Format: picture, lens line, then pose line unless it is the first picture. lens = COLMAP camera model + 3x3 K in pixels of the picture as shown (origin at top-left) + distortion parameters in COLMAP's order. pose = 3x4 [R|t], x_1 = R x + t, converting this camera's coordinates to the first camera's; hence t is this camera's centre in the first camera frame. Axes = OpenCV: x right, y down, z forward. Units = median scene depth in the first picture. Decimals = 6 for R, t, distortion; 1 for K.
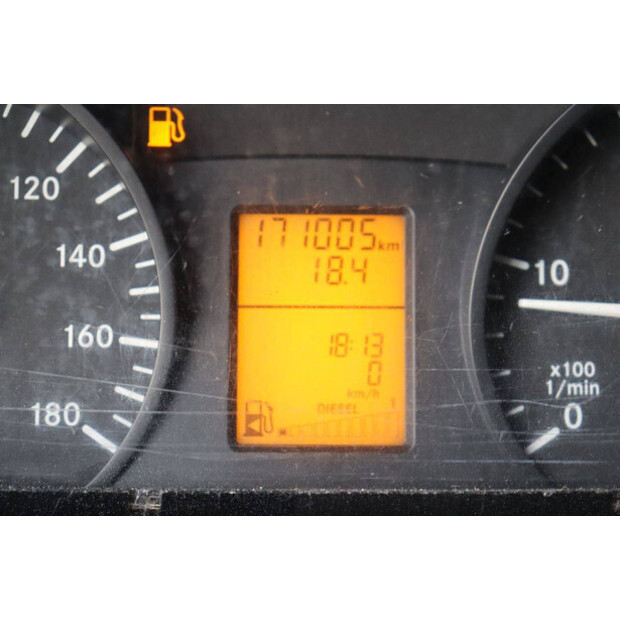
lens RADIAL K [[898.8, 0, 310.0], [0, 898.8, 310.0], [0, 0, 1]] dist [0.065178, 0.041622]
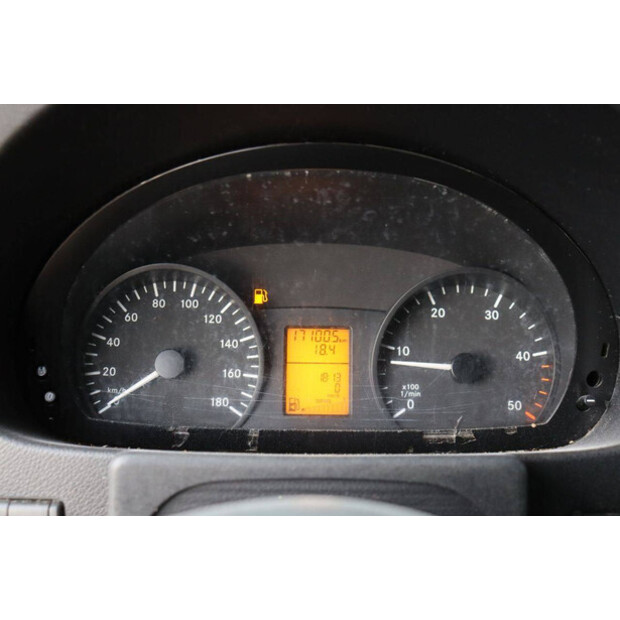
lens RADIAL K [[898.8, 0, 310.0], [0, 898.8, 310.0], [0, 0, 1]] dist [0.065178, 0.041622]
pose [[0.999360, 0.003665, -0.035573, 0.085537], [-0.006494, 0.996795, -0.079730, 0.053304], [0.035167, 0.079910, 0.996182, -1.707832]]
